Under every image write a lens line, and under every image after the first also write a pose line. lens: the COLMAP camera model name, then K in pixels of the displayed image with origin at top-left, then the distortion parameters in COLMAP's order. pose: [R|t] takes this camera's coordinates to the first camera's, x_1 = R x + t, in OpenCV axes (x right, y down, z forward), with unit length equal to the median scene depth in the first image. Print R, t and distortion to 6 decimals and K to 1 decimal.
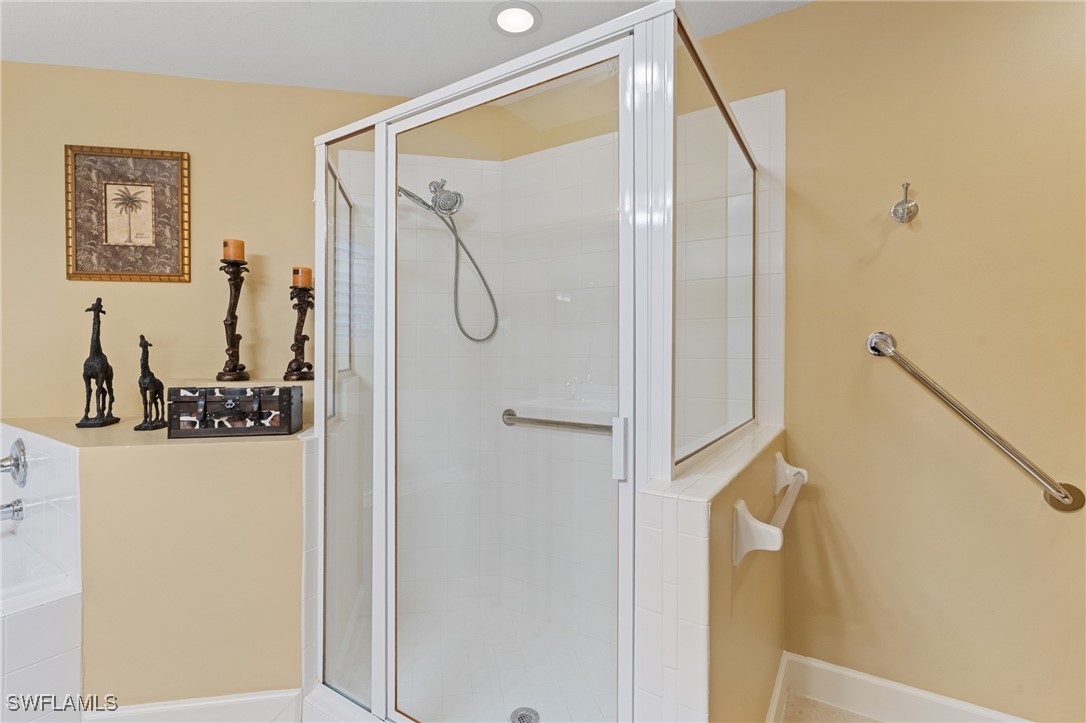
lens RADIAL K [[491.1, 0, 537.8], [0, 491.1, 357.5], [0, 0, 1]] dist [-0.004399, 0.001216]
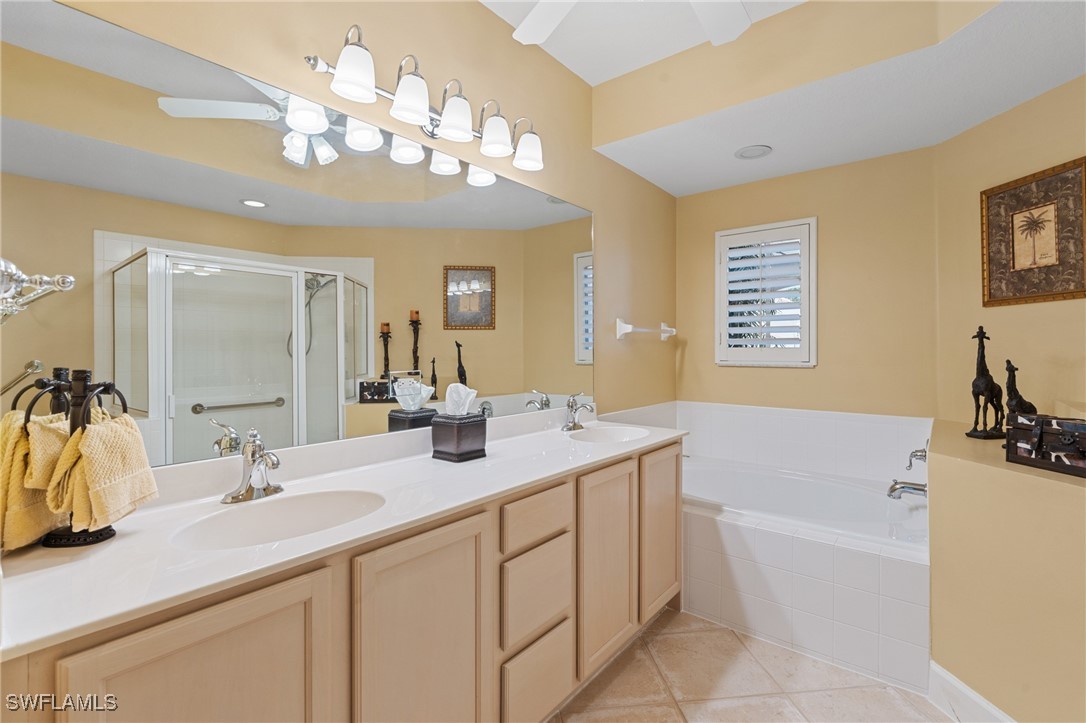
lens RADIAL K [[491.1, 0, 537.8], [0, 491.1, 357.5], [0, 0, 1]] dist [-0.004399, 0.001216]
pose [[-0.116631, 0.011167, -0.993113, 0.307395], [-0.004735, 0.999919, 0.011800, -0.049240], [0.993164, 0.006078, -0.116568, 0.092984]]
